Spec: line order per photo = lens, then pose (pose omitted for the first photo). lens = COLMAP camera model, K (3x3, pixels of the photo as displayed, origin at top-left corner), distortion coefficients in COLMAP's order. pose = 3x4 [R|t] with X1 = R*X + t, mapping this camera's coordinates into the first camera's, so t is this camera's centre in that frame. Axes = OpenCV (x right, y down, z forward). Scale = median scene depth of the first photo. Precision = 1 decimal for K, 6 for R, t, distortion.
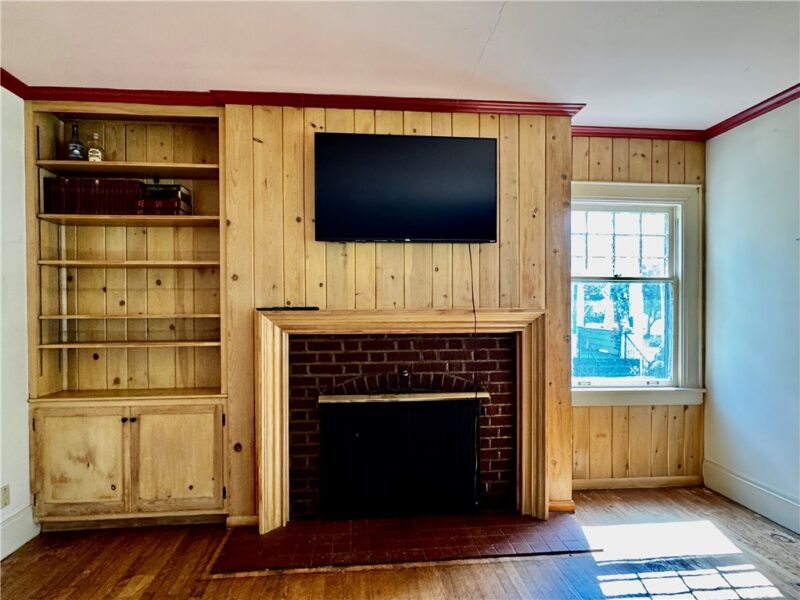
lens RADIAL K [[447.8, 0, 399.4], [0, 447.8, 315.4], [0, 0, 1]] dist [-0.002279, 0.000532]
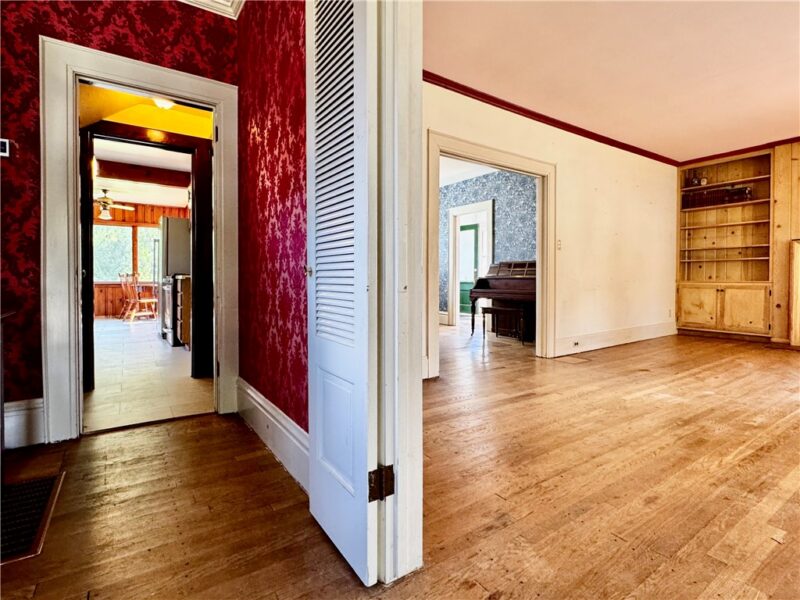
lens RADIAL K [[404.0, 0, 399.7], [0, 404.0, 283.3], [0, 0, 1]] dist [-0.002486, -0.000249]
pose [[0.480464, 0.016791, -0.876854, 0.441558], [-0.014871, 0.999829, 0.010997, 0.187190], [0.876889, 0.007756, 0.480631, -1.465711]]
